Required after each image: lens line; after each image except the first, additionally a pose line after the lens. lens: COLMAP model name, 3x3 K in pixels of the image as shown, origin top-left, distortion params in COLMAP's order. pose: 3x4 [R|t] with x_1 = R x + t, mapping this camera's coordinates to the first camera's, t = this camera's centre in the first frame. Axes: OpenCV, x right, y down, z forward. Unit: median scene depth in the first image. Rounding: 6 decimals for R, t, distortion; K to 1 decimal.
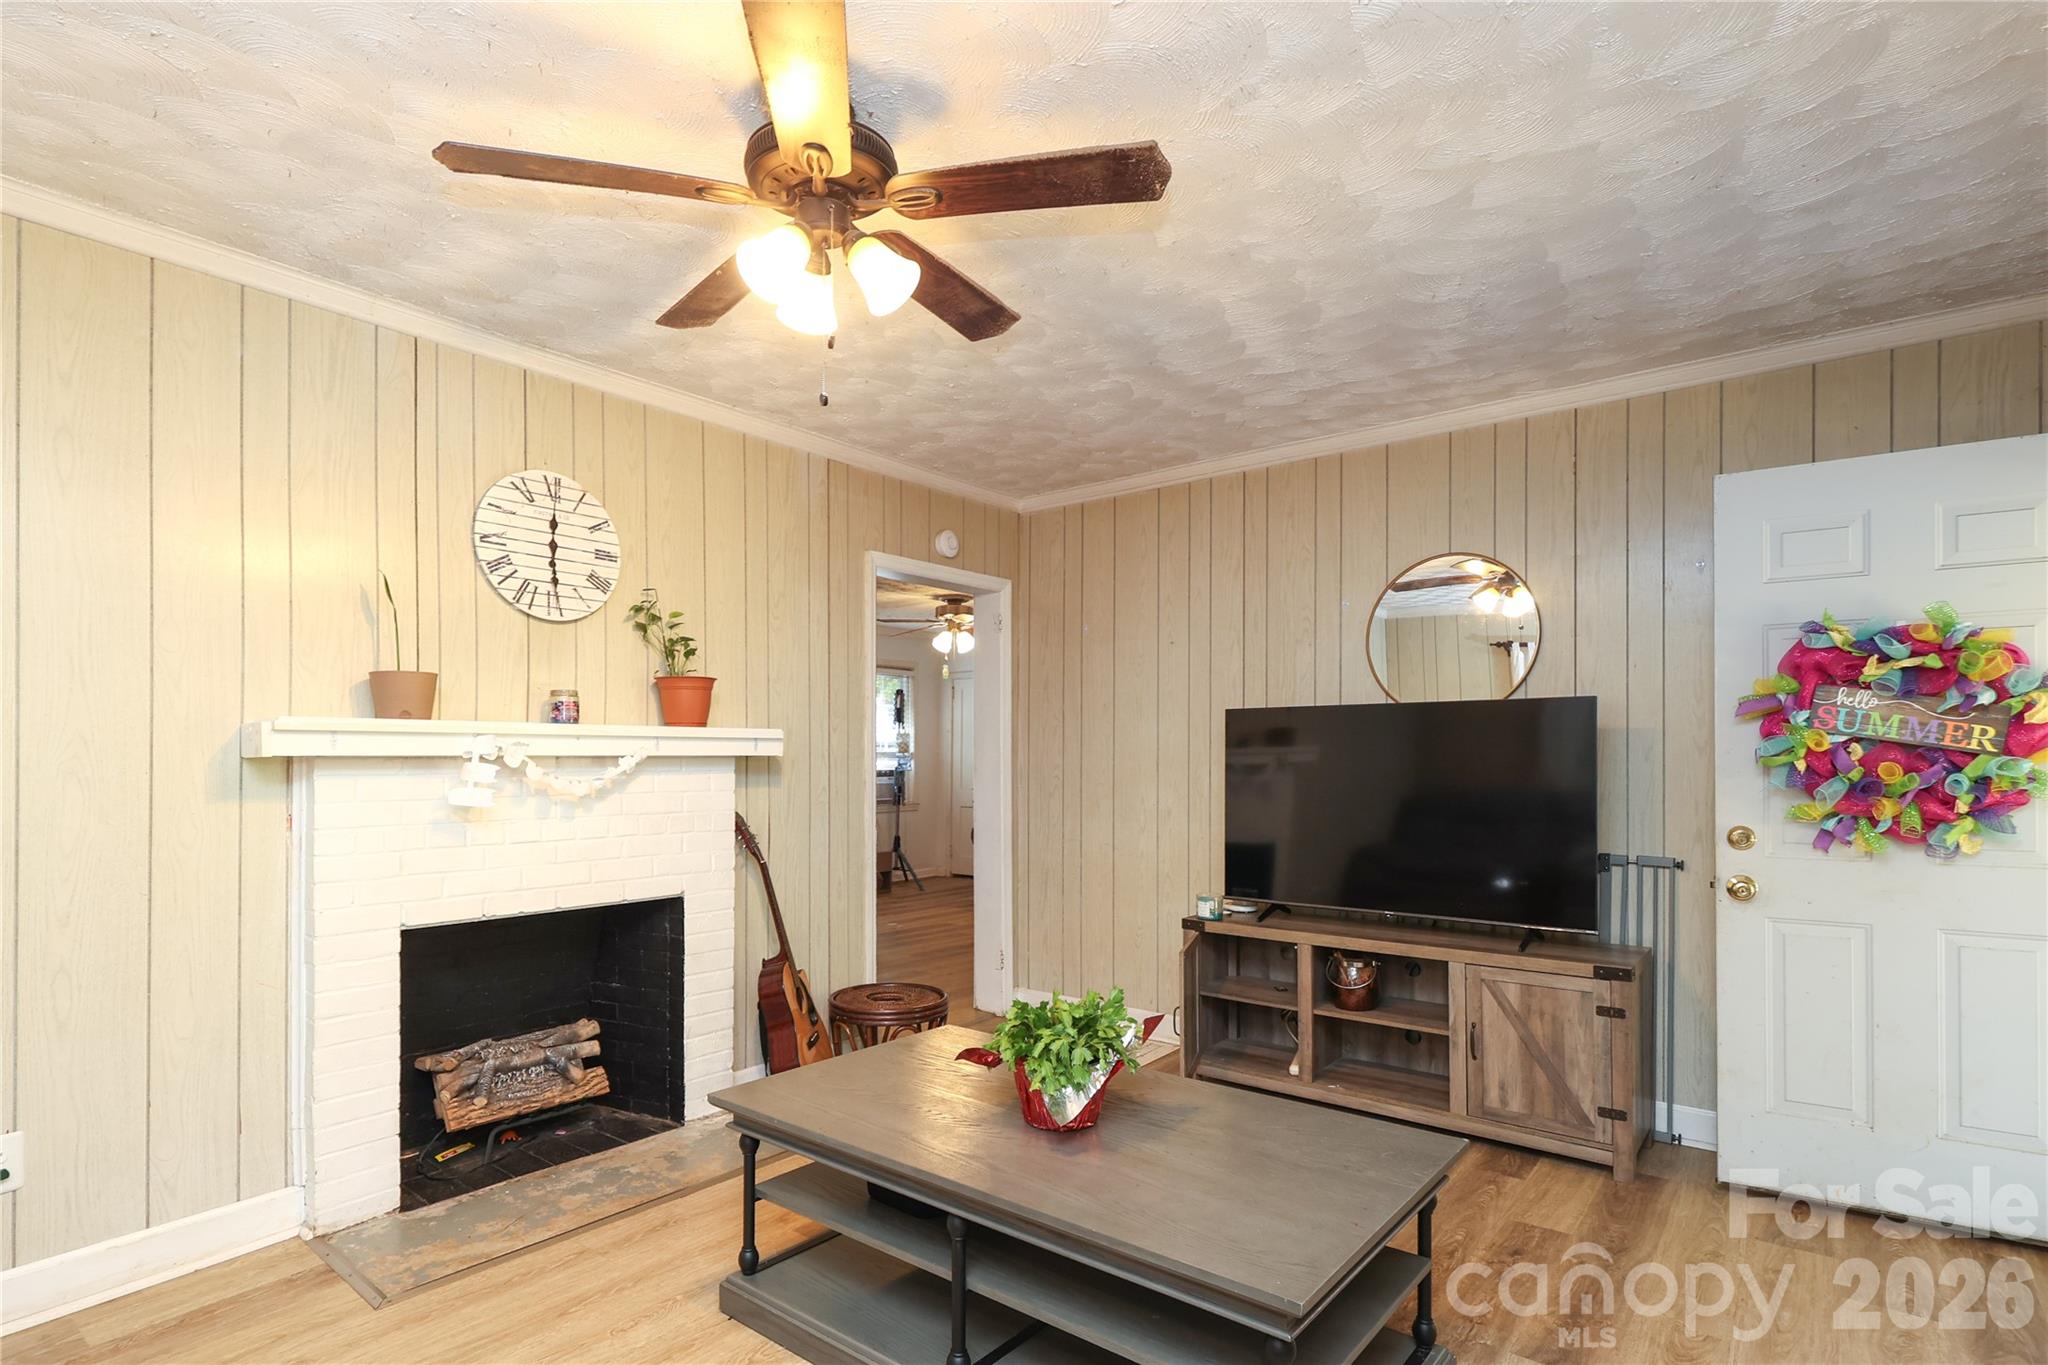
lens RADIAL K [[1030.7, 0, 1016.5], [0, 1030.7, 758.6], [0, 0, 1]] dist [-0.007327, -0.000206]
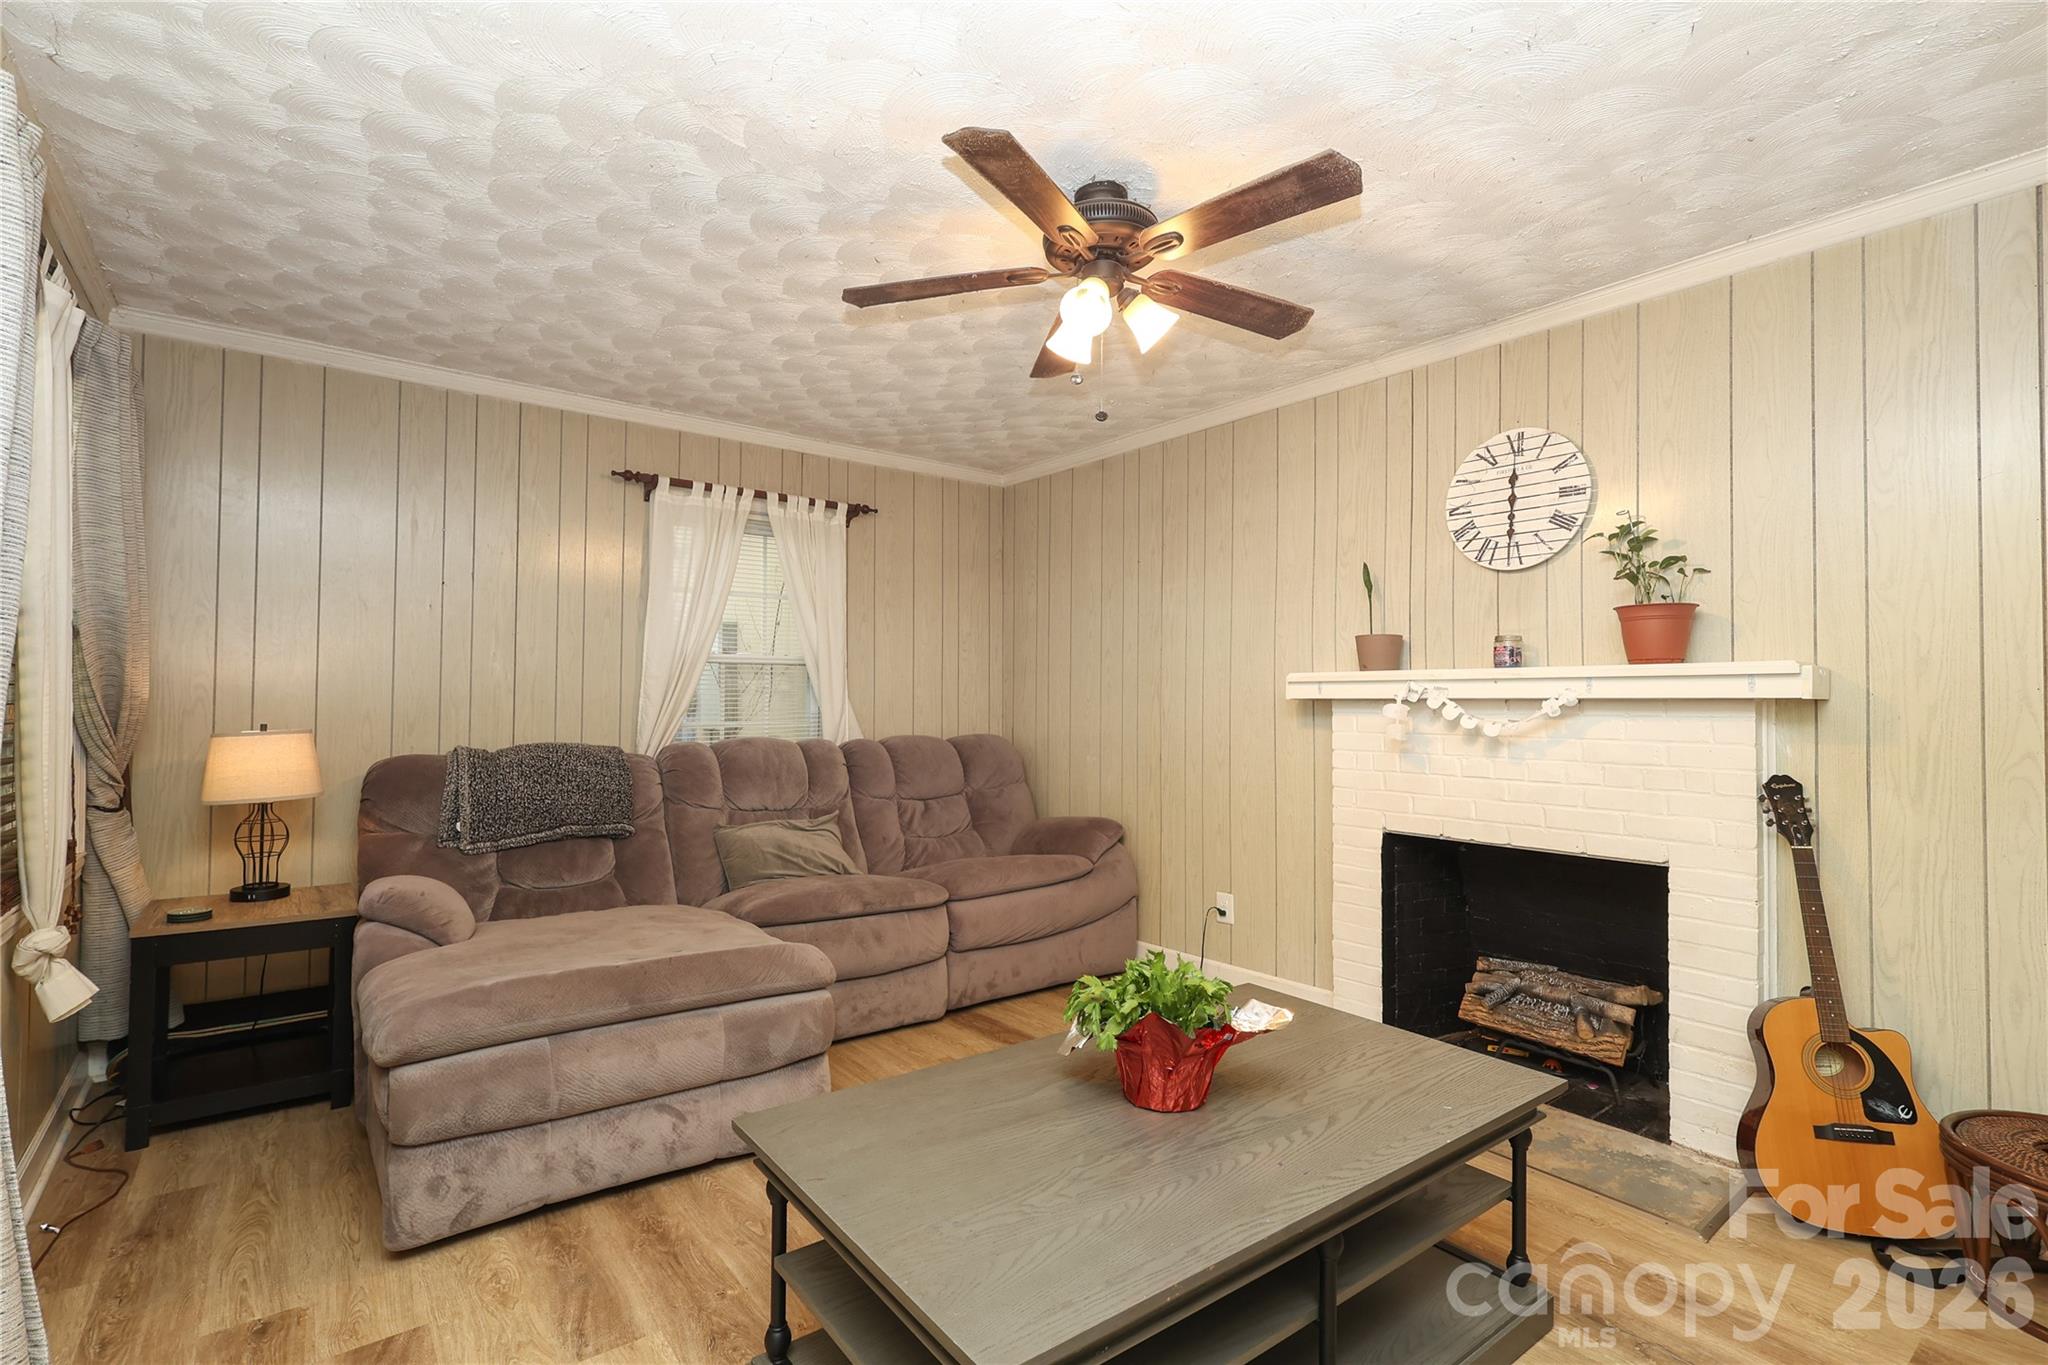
lens RADIAL K [[949.7, 0, 1020.3], [0, 949.7, 674.2], [0, 0, 1]] dist [0.003378, 0.000344]
pose [[-0.254819, -0.027821, -0.966588, 0.613377], [-0.002203, 0.999600, -0.028191, 0.000870], [0.966986, -0.005054, -0.254778, 0.758791]]
